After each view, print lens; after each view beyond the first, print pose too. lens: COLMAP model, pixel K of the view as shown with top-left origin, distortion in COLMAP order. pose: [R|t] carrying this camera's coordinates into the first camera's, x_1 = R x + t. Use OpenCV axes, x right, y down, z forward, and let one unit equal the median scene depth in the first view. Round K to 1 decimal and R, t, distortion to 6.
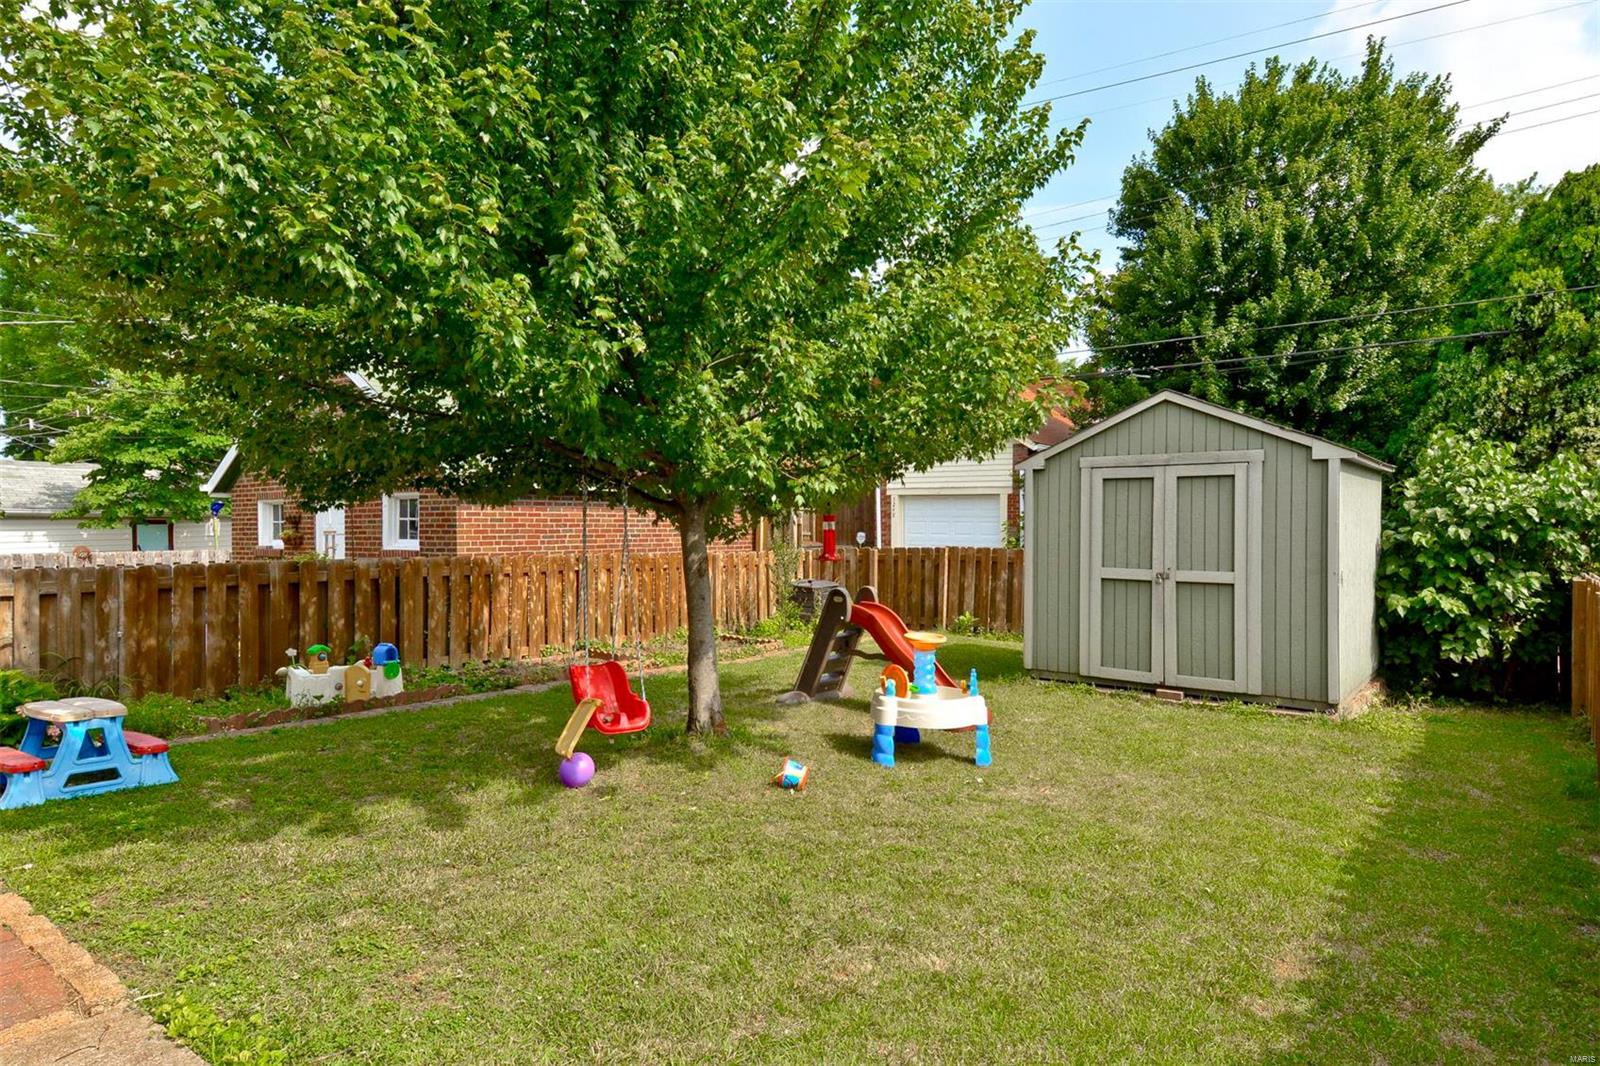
lens RADIAL K [[941.4, 0, 803.2], [0, 941.4, 526.8], [0, 0, 1]] dist [-0.001203, 0.000122]
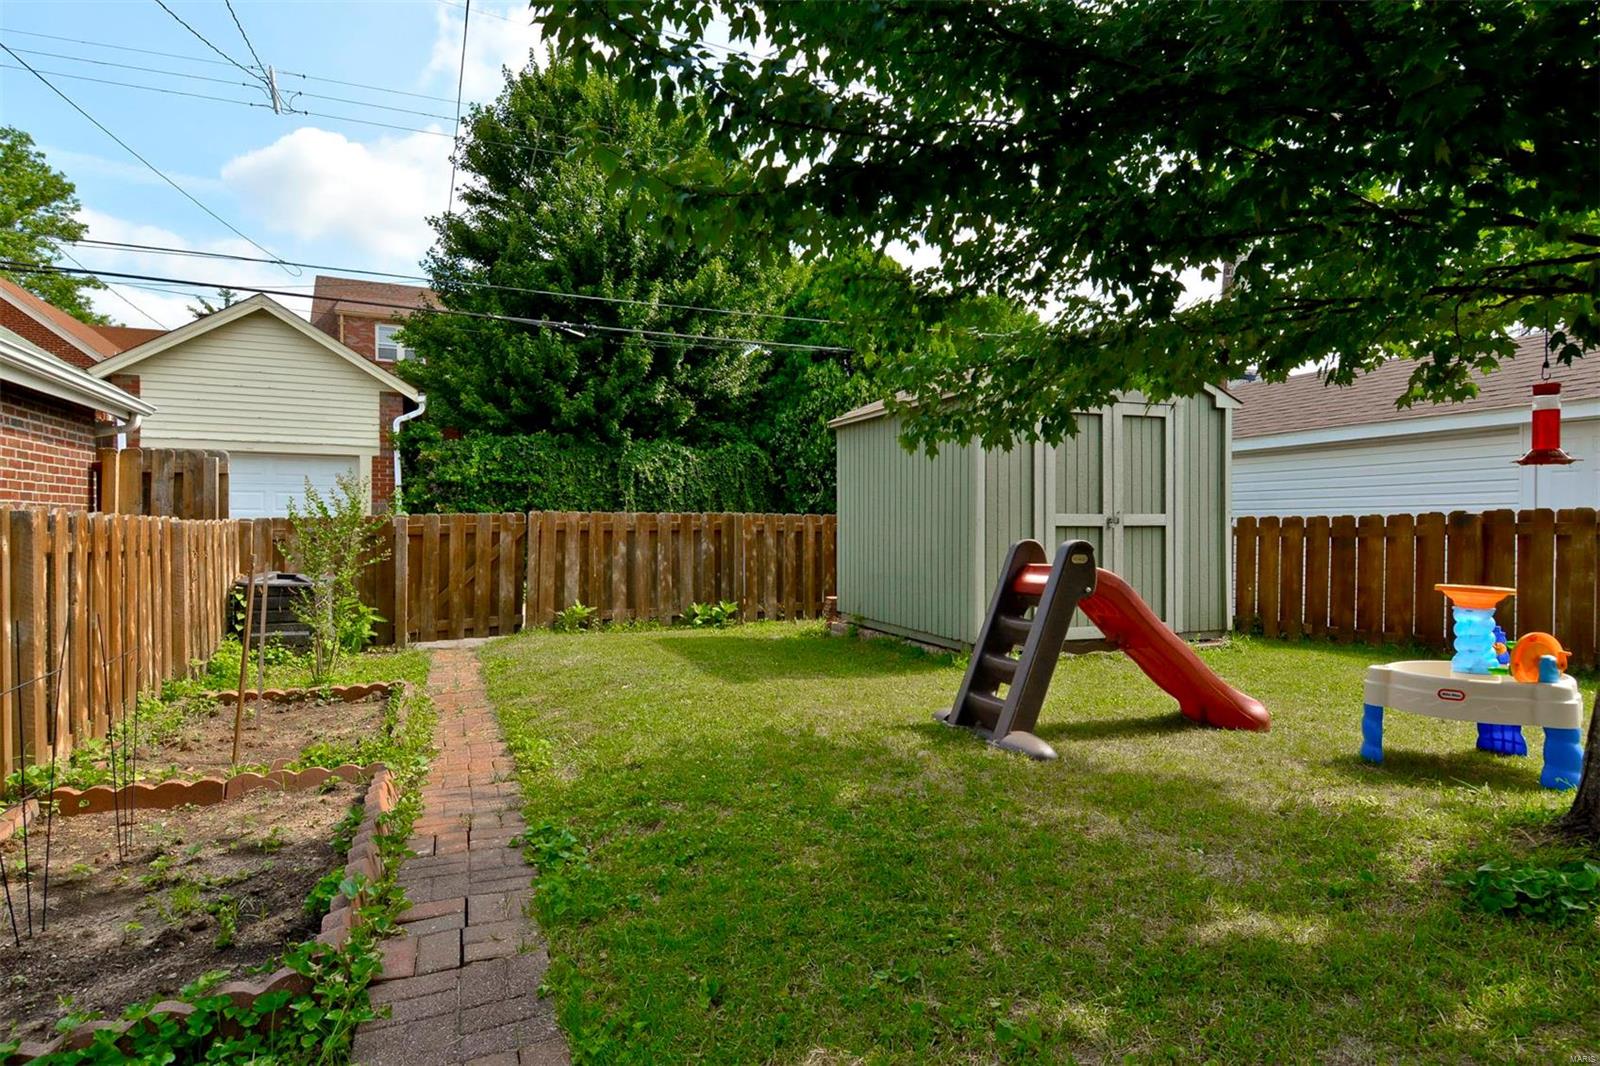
lens RADIAL K [[824.7, 0, 799.9], [0, 824.7, 534.1], [0, 0, 1]] dist [-0.002433, -0.000479]
pose [[0.480087, -0.013071, 0.877123, -0.302216], [0.005862, 0.999914, 0.011692, 0.033886], [-0.877201, -0.000472, 0.480123, 0.554188]]
